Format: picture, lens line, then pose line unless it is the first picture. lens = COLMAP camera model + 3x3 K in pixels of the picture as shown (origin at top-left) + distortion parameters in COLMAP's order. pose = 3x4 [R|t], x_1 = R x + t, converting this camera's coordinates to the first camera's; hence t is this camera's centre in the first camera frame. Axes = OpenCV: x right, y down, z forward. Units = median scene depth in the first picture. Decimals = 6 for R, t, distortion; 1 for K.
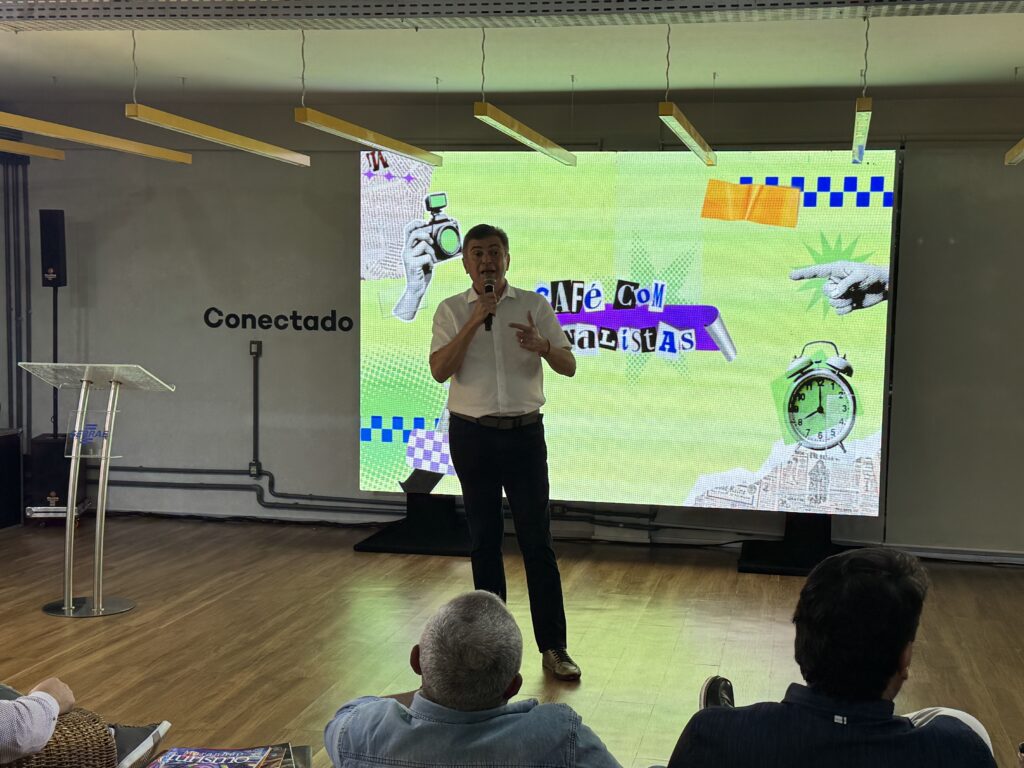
lens RADIAL K [[1405.6, 0, 512.1], [0, 1405.6, 400.9], [0, 0, 1]] dist [0.146487, 0.000000]
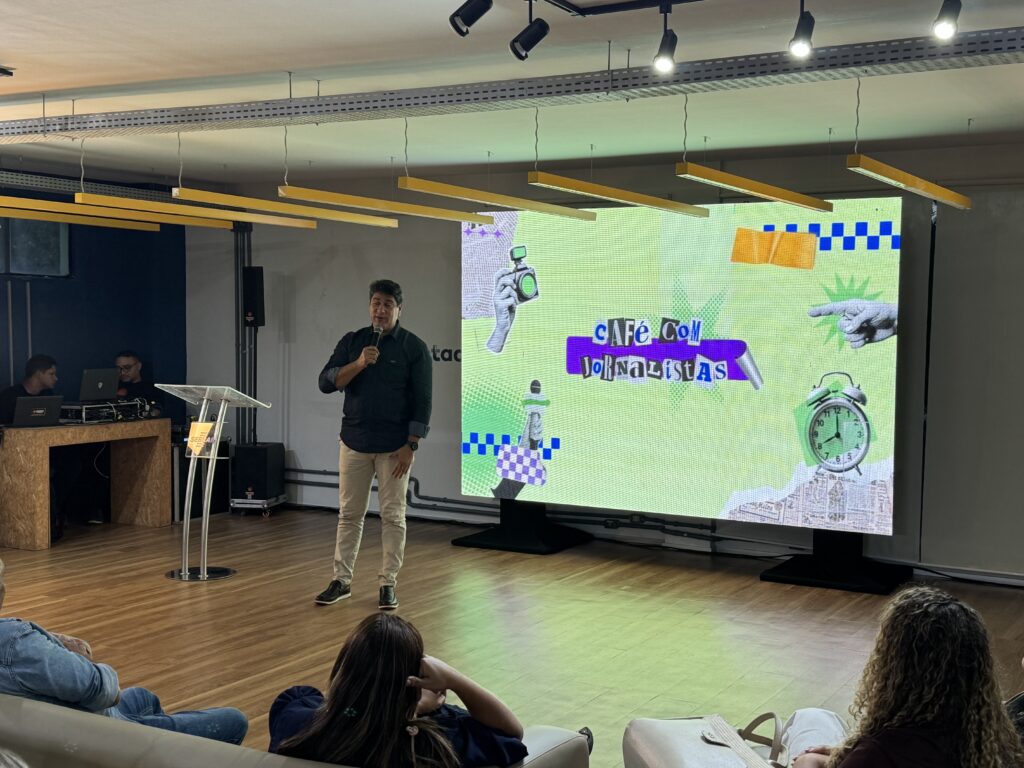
lens RADIAL K [[1288.3, 0, 507.8], [0, 1288.3, 402.1], [0, 0, 1]] dist [0.159154, 0.000000]
pose [[0.950854, 0.013869, -0.309329, 0.280312], [-0.020187, 0.999648, -0.017234, 0.003047], [0.308981, 0.022631, 0.950799, -0.032991]]
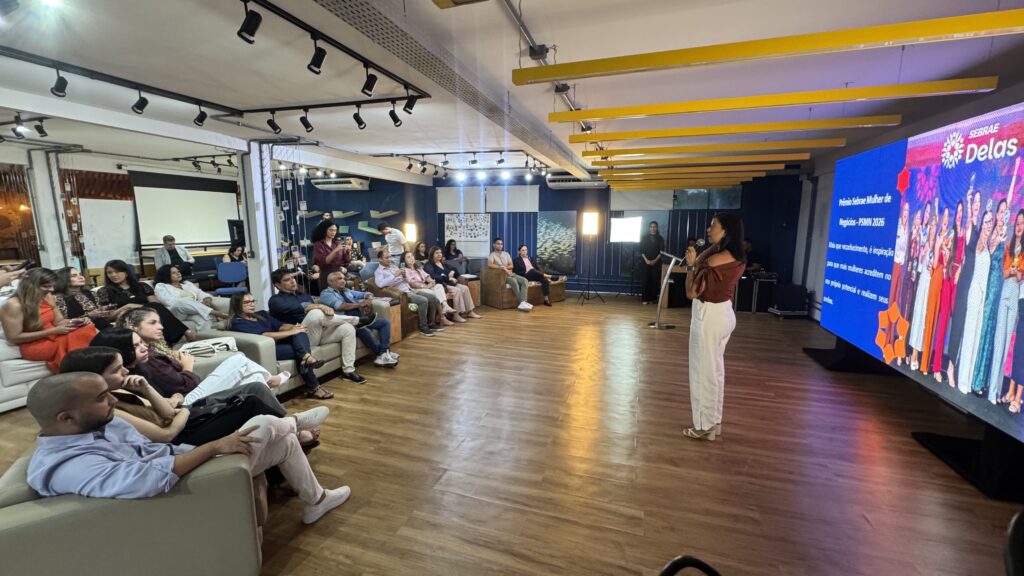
lens RADIAL K [[411.9, 0, 511.2], [0, 411.9, 288.0], [0, 0, 1]] dist [-0.003066, -0.000560]
pose [[-0.112505, 0.139208, -0.983851, 0.564995], [-0.083239, 0.985337, 0.148937, -0.046547], [0.990158, 0.098651, -0.099268, 0.630407]]
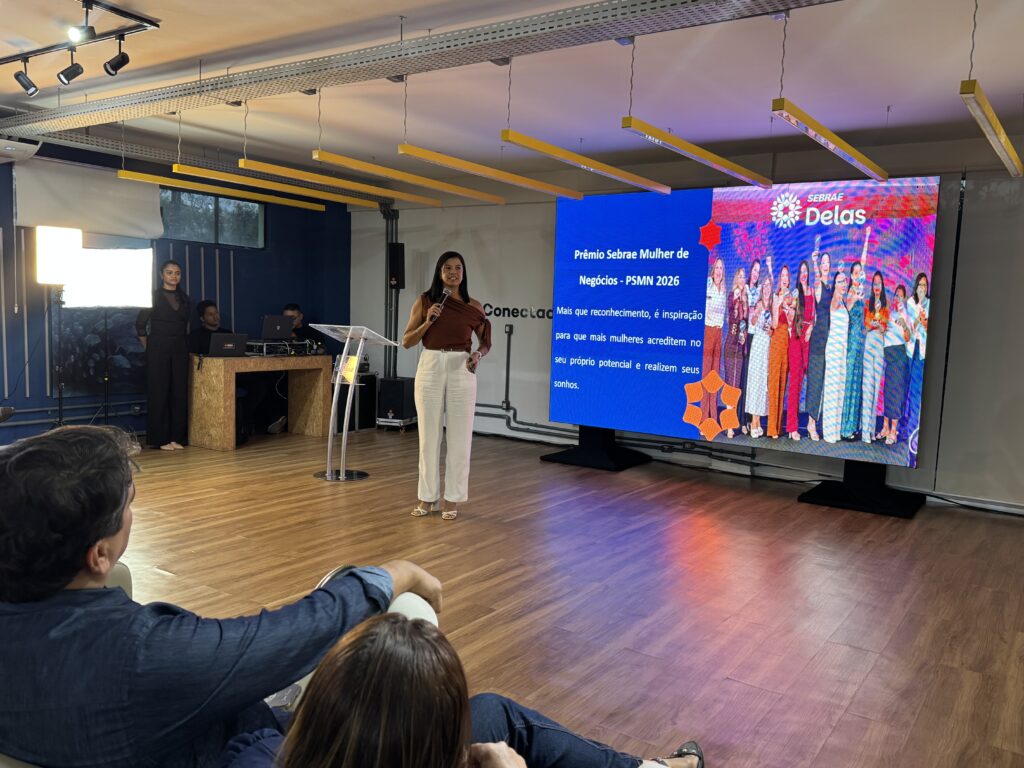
lens RADIAL K [[816.0, 0, 514.6], [0, 816.0, 386.8], [0, 0, 1]] dist [0.120189, -0.075186]
pose [[0.922099, 0.052874, -0.383325, 0.204031], [-0.052060, 0.998566, 0.012506, 0.017808], [0.383436, 0.008424, 0.923529, 0.177138]]
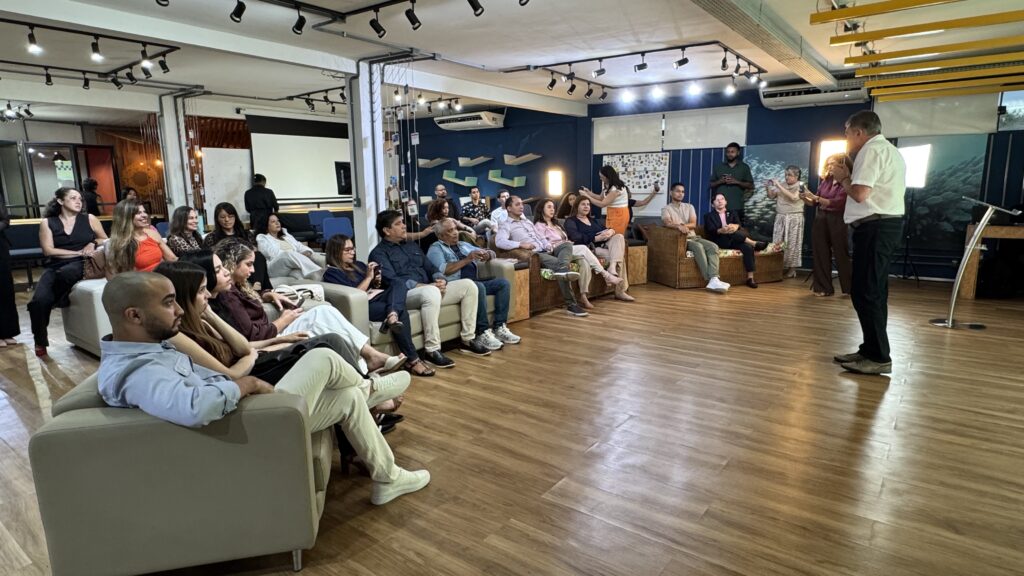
lens RADIAL K [[568.8, 0, 503.5], [0, 568.8, 293.0], [0, 0, 1]] dist [-0.009187, 0.002741]
pose [[-0.441146, 0.156316, -0.883717, 0.547128], [-0.063029, 0.976886, 0.204260, -0.012186], [0.895219, 0.145808, -0.421097, 0.651385]]
